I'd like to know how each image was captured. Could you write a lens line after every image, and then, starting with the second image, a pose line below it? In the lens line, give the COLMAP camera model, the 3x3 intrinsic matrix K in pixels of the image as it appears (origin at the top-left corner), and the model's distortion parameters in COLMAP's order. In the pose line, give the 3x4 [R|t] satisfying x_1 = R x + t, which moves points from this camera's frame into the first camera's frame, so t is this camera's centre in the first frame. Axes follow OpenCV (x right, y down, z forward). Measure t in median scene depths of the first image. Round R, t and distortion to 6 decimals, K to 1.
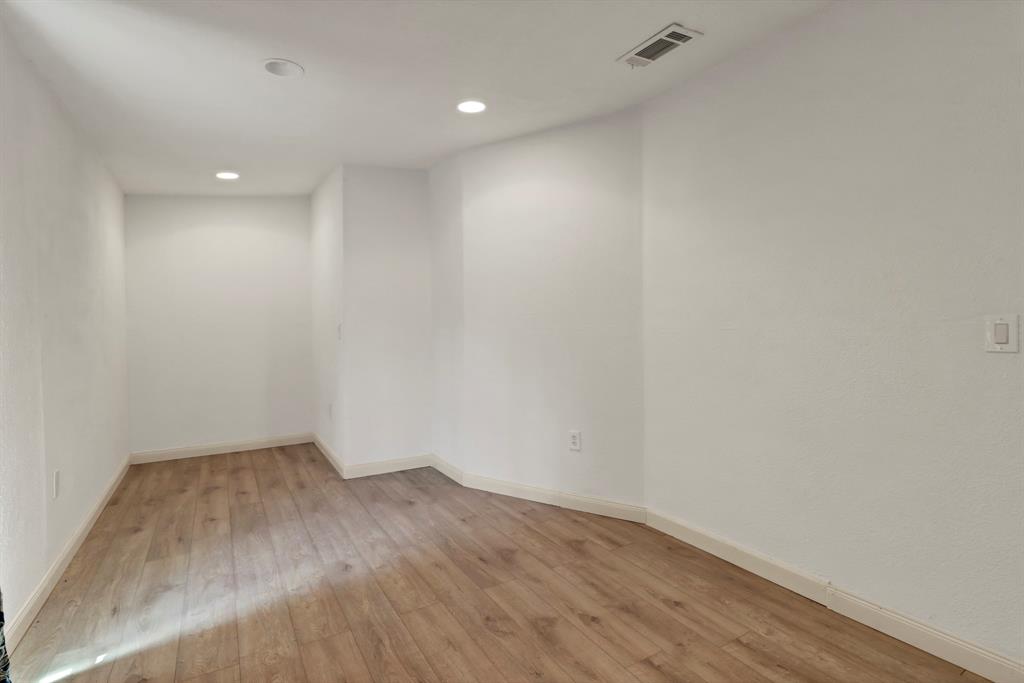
lens RADIAL K [[484.1, 0, 507.2], [0, 484.1, 327.2], [0, 0, 1]] dist [-0.000382, -0.000255]
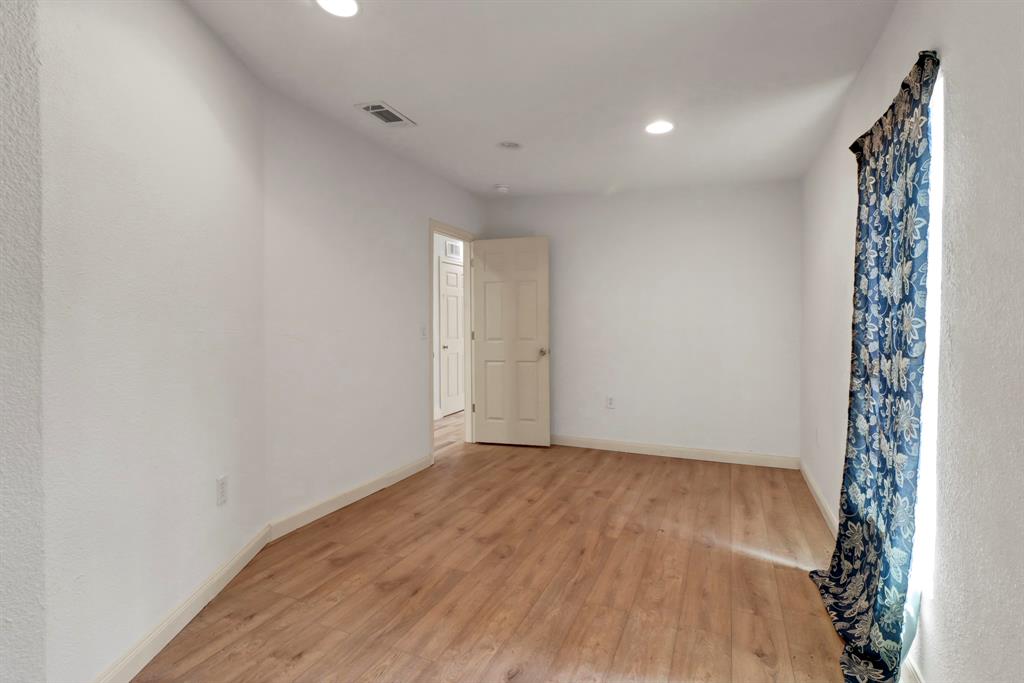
lens RADIAL K [[484.1, 0, 507.2], [0, 484.1, 327.2], [0, 0, 1]] dist [-0.000382, -0.000255]
pose [[-0.564604, 0.009271, 0.825310, -0.877333], [0.009292, 0.999945, -0.004876, 0.005981], [-0.825310, 0.004916, -0.564659, 1.361522]]
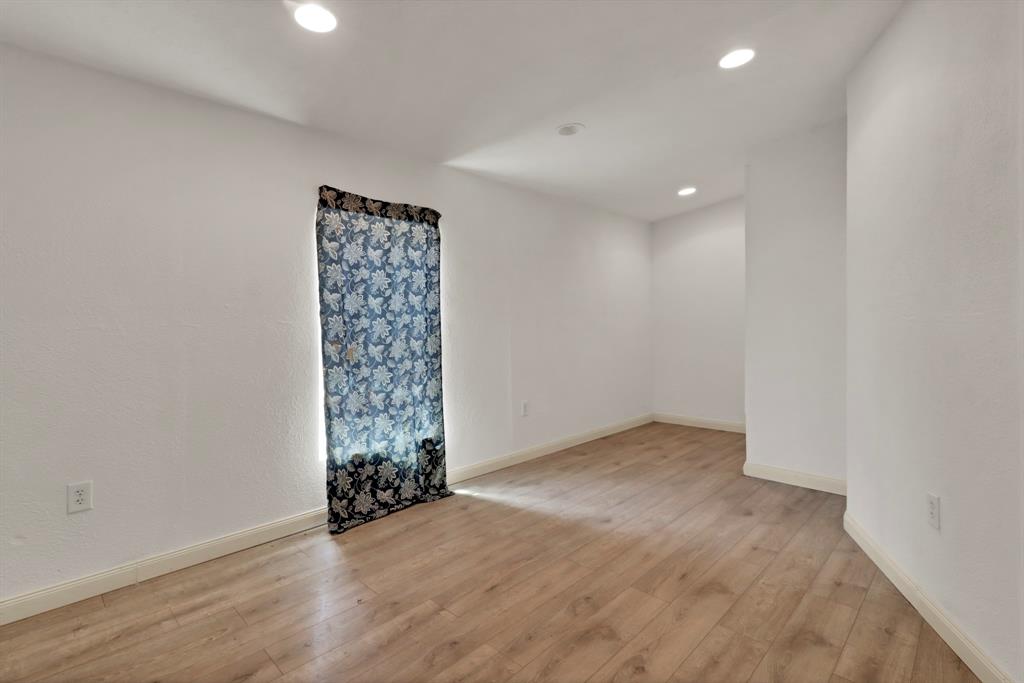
lens RADIAL K [[484.1, 0, 507.2], [0, 484.1, 327.2], [0, 0, 1]] dist [-0.000382, -0.000255]
pose [[0.248636, 0.009842, -0.968547, 0.744388], [0.012708, 0.999829, 0.013422, -0.002660], [0.968514, -0.015645, 0.248468, 0.462603]]
